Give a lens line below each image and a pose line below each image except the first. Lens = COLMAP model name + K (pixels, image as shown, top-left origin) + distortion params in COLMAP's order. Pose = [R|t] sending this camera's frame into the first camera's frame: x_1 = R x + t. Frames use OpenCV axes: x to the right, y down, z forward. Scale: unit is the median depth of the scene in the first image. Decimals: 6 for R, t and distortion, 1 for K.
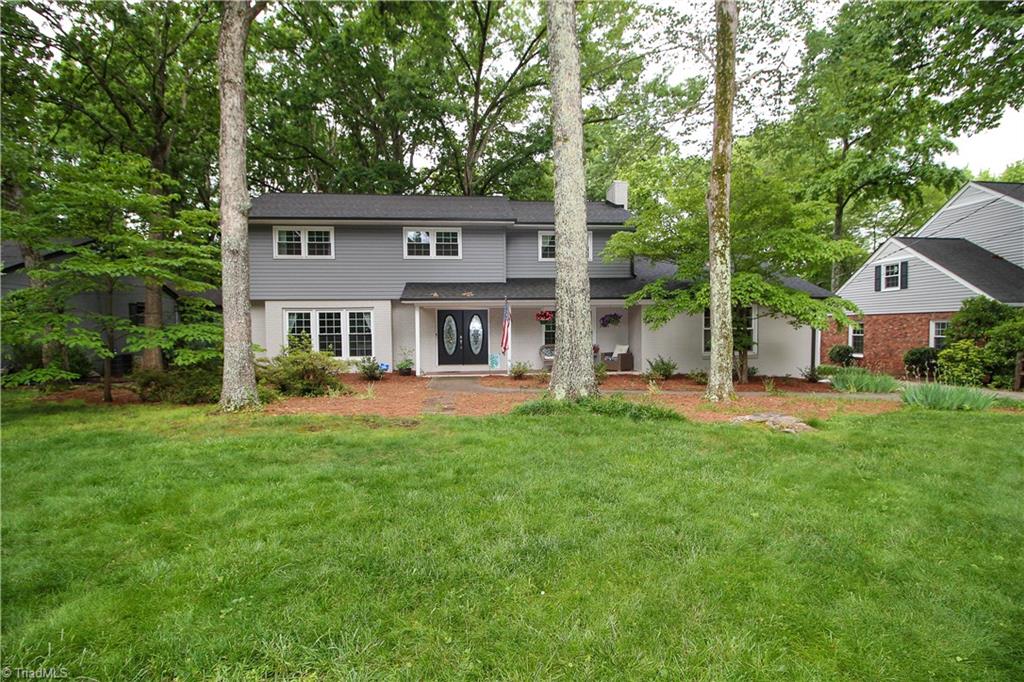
lens RADIAL K [[491.7, 0, 512.0], [0, 491.7, 341.0], [0, 0, 1]] dist [-0.016017, -0.001504]
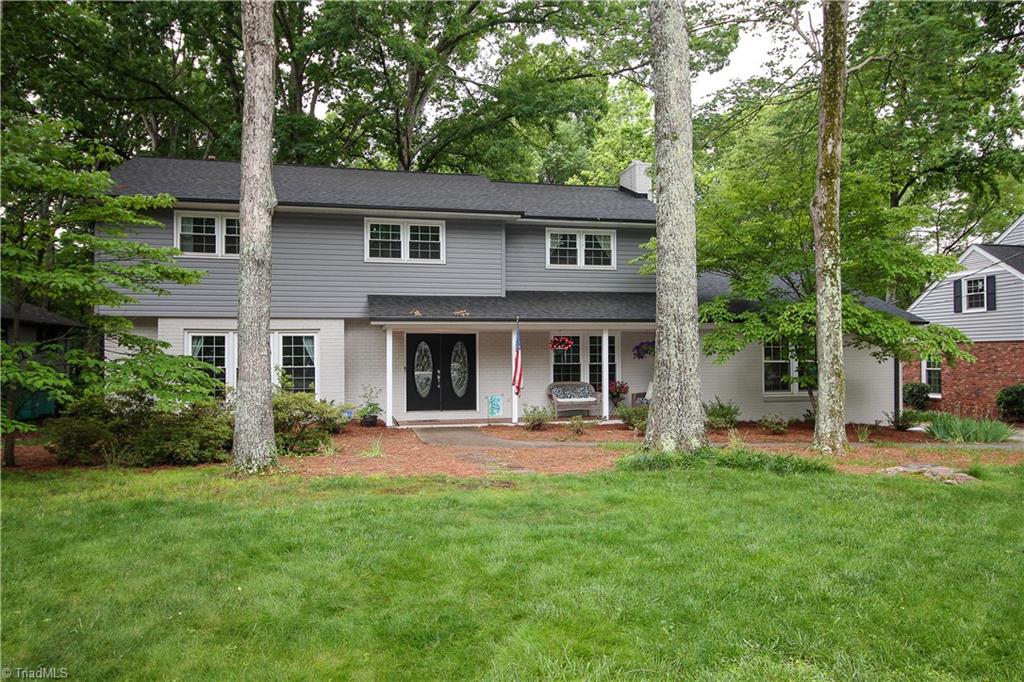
lens RADIAL K [[745.9, 0, 510.9], [0, 745.9, 332.2], [0, 0, 1]] dist [-0.005818, 0.008591]
pose [[0.989964, 0.009015, 0.141030, -0.163193], [-0.000948, 0.998364, -0.057168, -0.003751], [-0.141315, 0.056460, 0.988353, -0.093213]]
